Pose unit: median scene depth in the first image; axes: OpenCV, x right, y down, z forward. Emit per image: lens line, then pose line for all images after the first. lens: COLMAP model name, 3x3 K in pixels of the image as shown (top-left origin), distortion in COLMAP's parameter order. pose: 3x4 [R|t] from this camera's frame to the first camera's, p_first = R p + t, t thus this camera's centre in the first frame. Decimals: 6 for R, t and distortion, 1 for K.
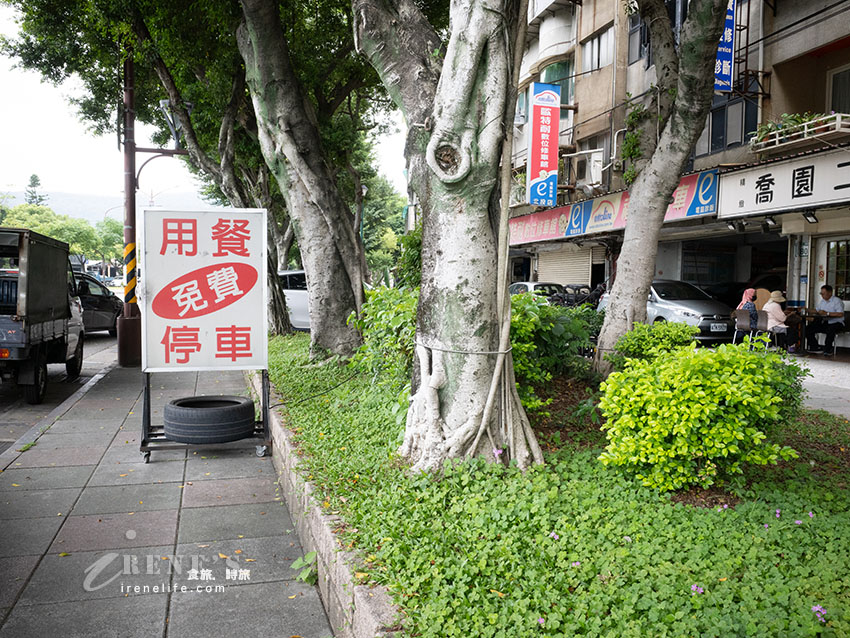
lens RADIAL K [[781.8, 0, 421.7], [0, 781.8, 316.1], [0, 0, 1]] dist [-0.062793, 0.080464]
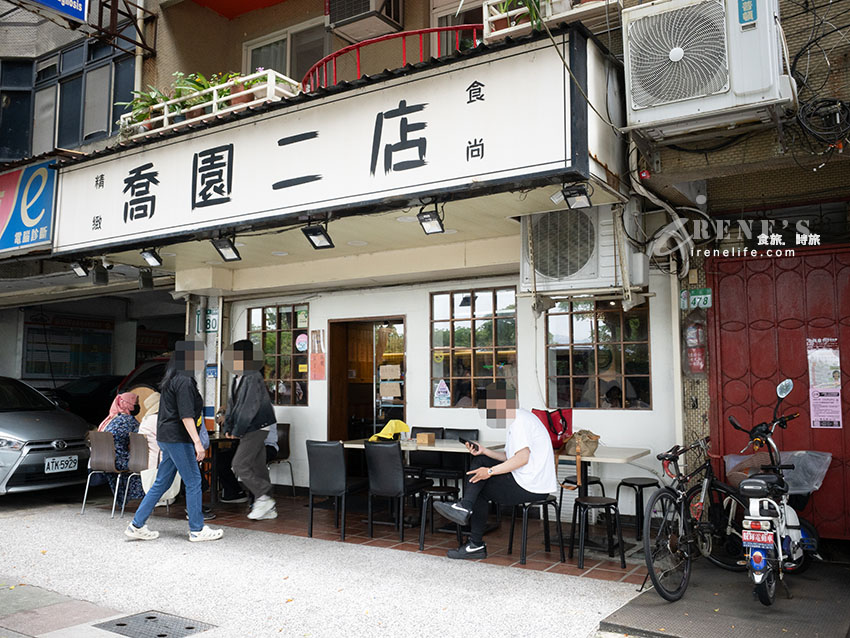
lens RADIAL K [[781.8, 0, 421.7], [0, 781.8, 316.1], [0, 0, 1]] dist [-0.062793, 0.080464]
pose [[0.743346, 0.037258, 0.667868, 0.230087], [0.039026, 0.994331, -0.098906, -0.025953], [-0.667767, 0.099586, 0.737678, 0.481826]]
